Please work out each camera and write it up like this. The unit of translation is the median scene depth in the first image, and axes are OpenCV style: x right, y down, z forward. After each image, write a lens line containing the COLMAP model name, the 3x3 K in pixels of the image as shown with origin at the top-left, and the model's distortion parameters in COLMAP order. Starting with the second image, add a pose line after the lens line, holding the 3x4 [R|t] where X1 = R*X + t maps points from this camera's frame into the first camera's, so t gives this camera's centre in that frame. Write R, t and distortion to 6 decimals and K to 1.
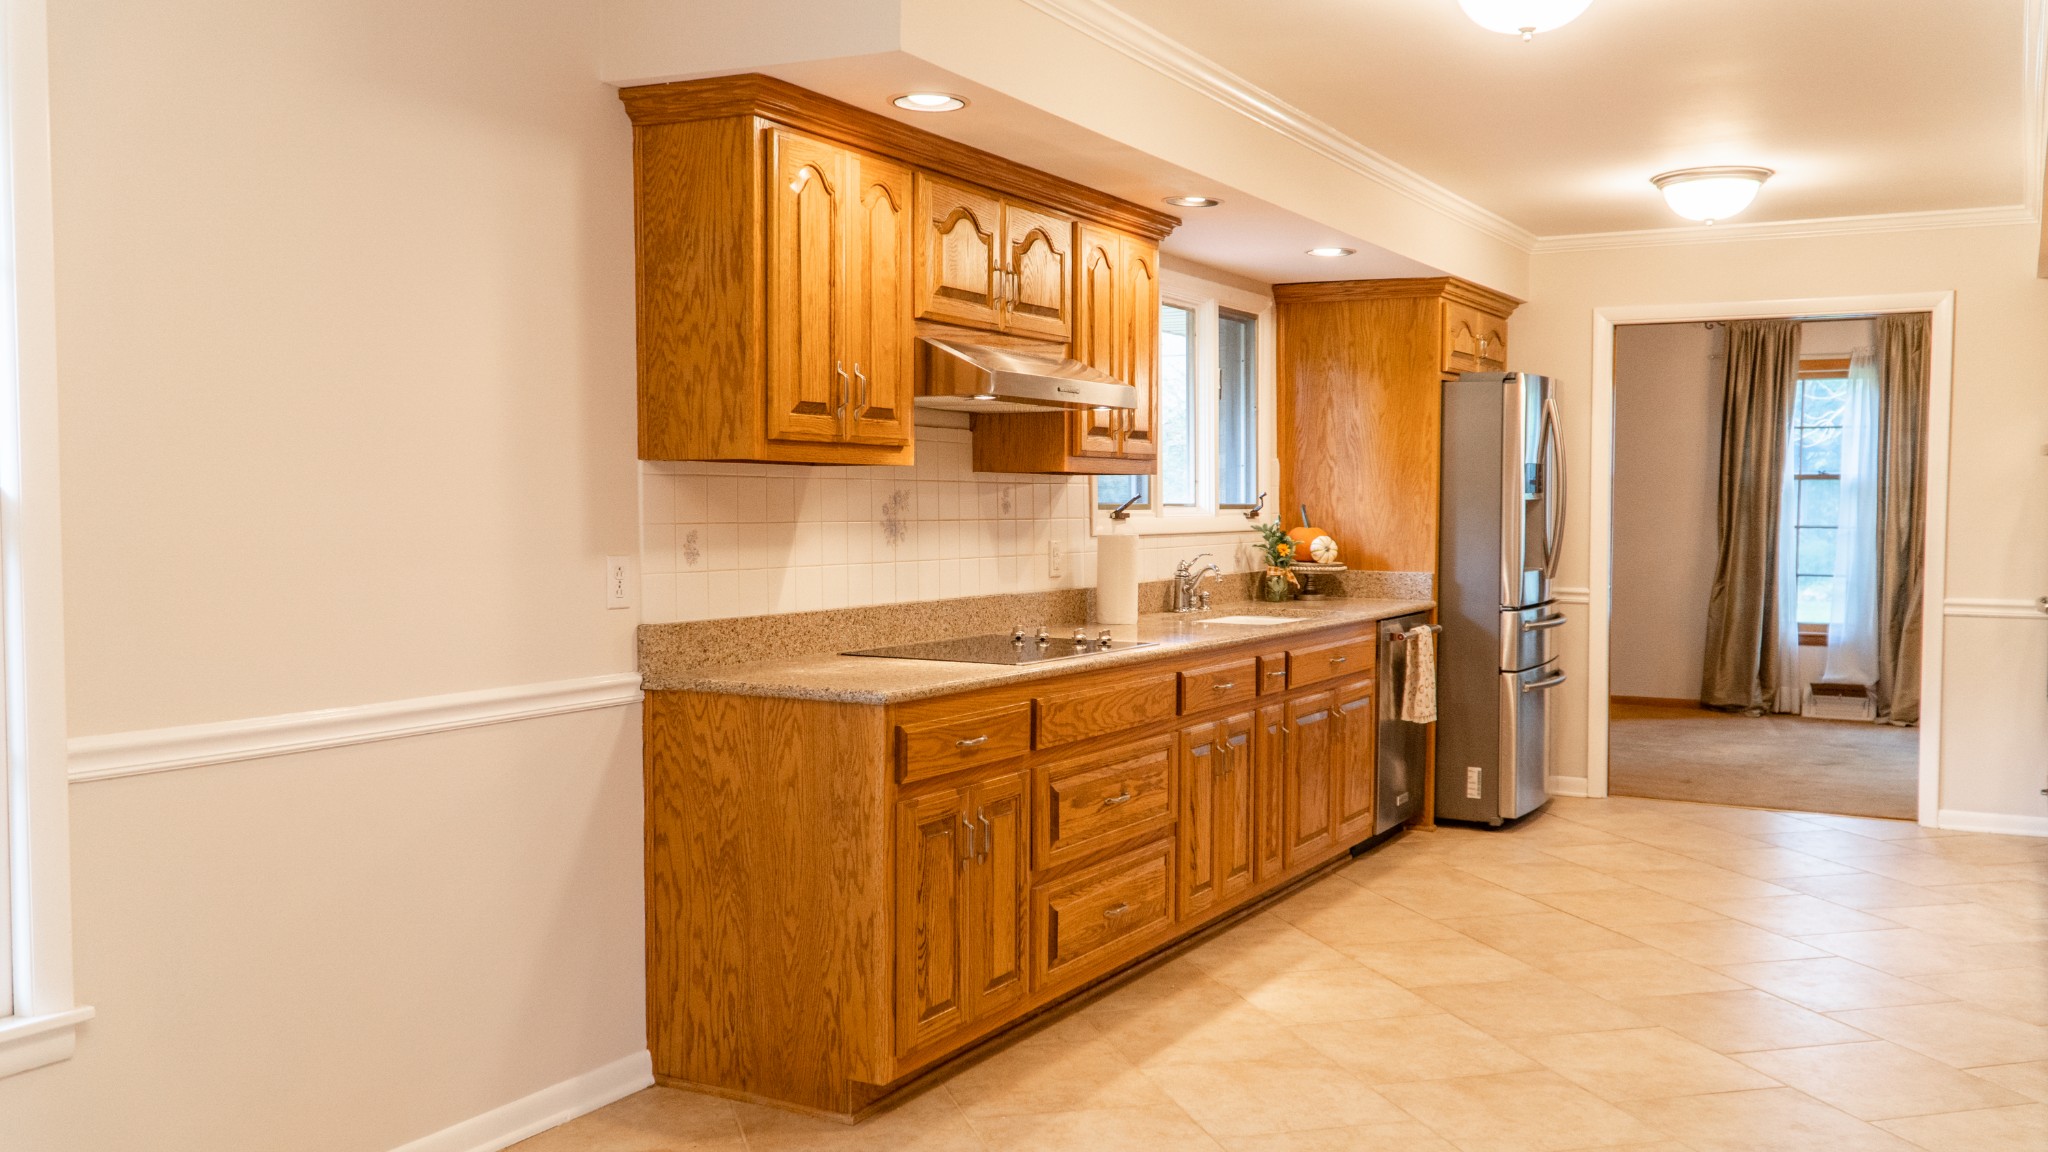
lens RADIAL K [[1726.3, 0, 1024.3], [0, 1726.3, 578.6], [0, 0, 1]] dist [-0.008057, -0.000703]
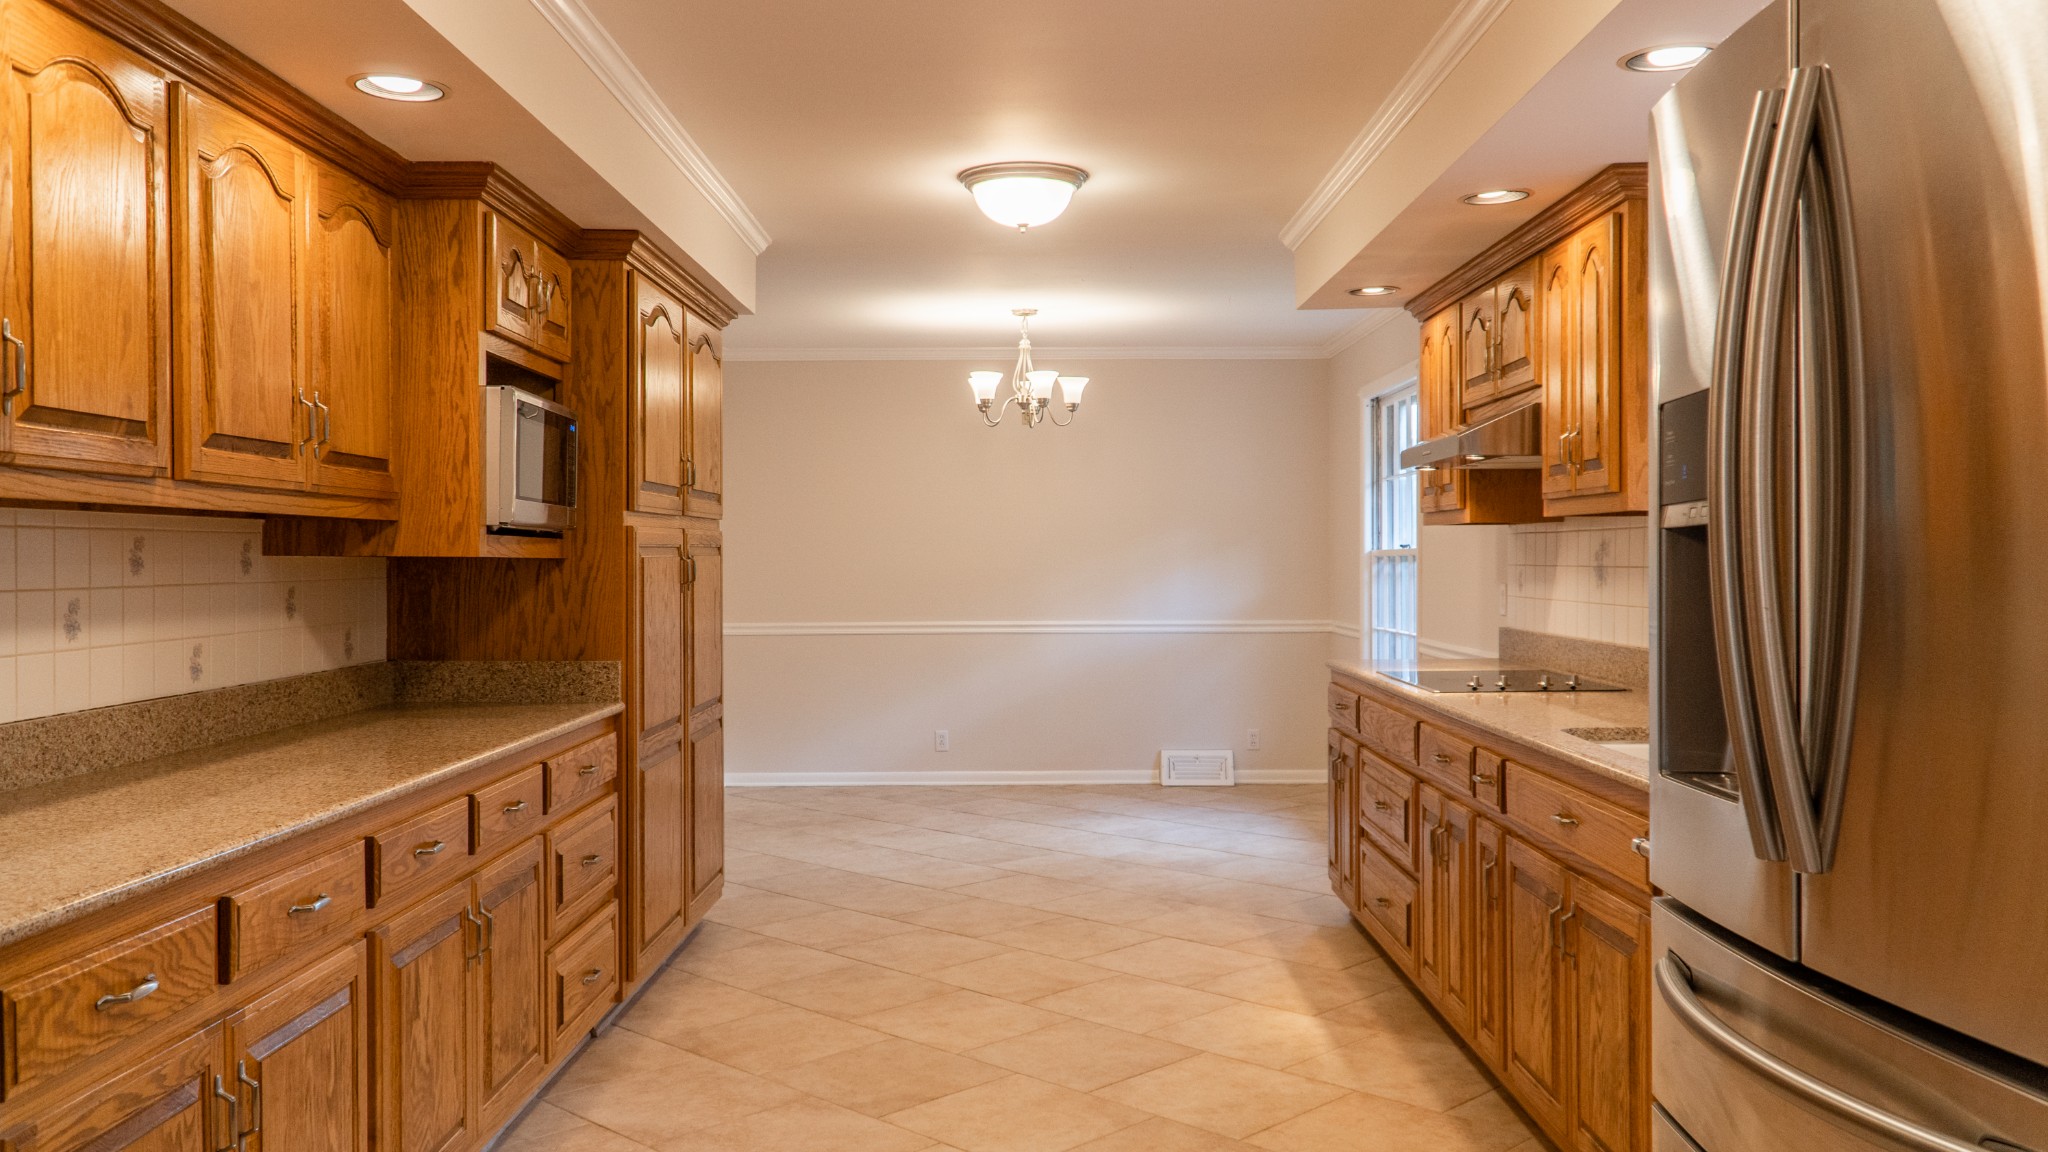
lens RADIAL K [[1669.2, 0, 1040.6], [0, 1669.2, 579.4], [0, 0, 1]] dist [0.001957, 0.011139]
pose [[-0.866604, 0.012602, -0.498837, 0.770977], [-0.015647, 0.998503, 0.052407, -0.075940], [0.498751, 0.053222, -0.865110, 1.759647]]
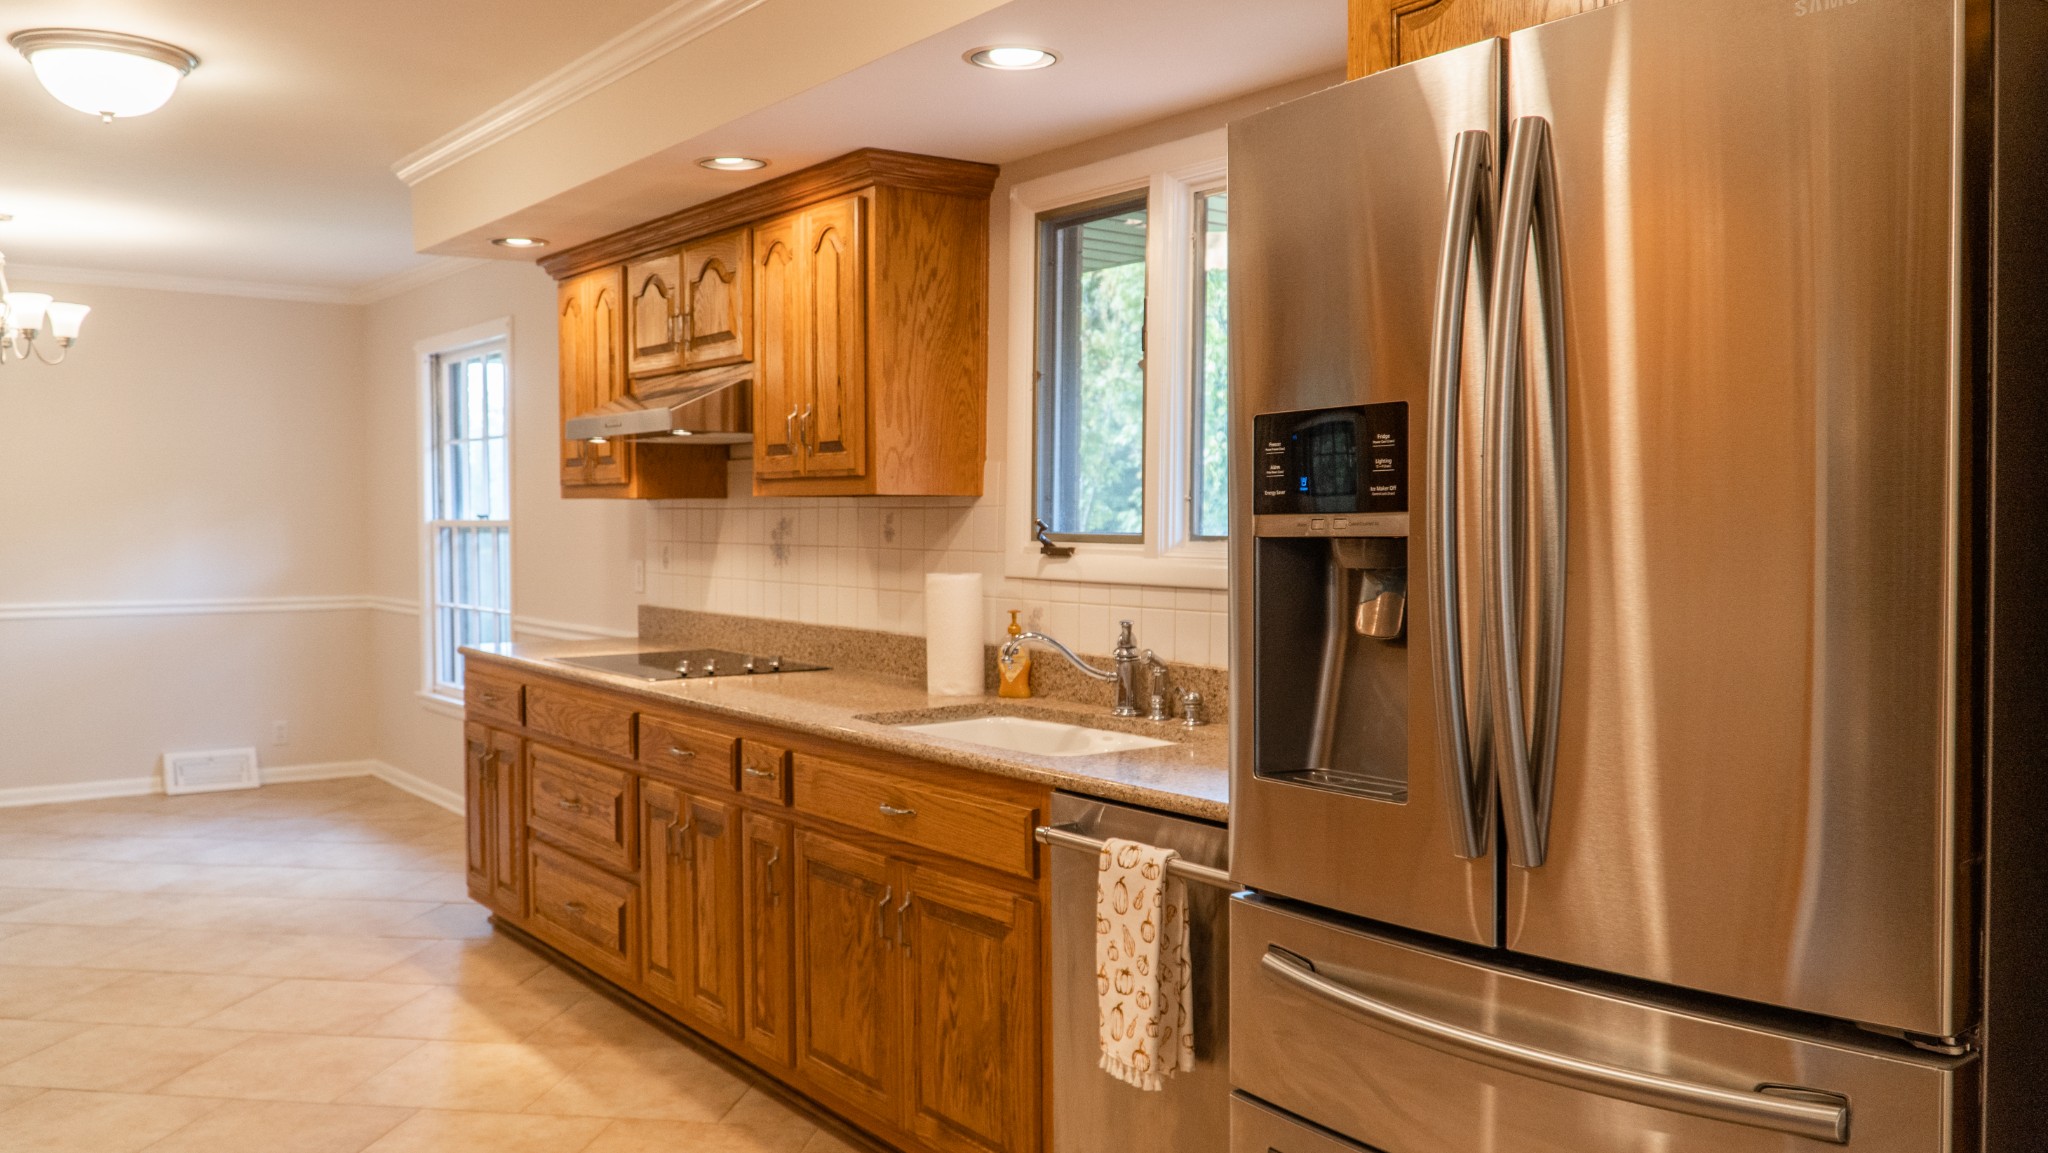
lens RADIAL K [[1661.5, 0, 1065.3], [0, 1661.5, 587.6], [0, 0, 1]] dist [-0.007614, -0.001408]
pose [[-0.387481, 0.041249, -0.920954, 0.840131], [-0.042400, 0.997144, 0.062501, -0.080862], [0.920902, 0.063267, -0.384626, 1.592559]]
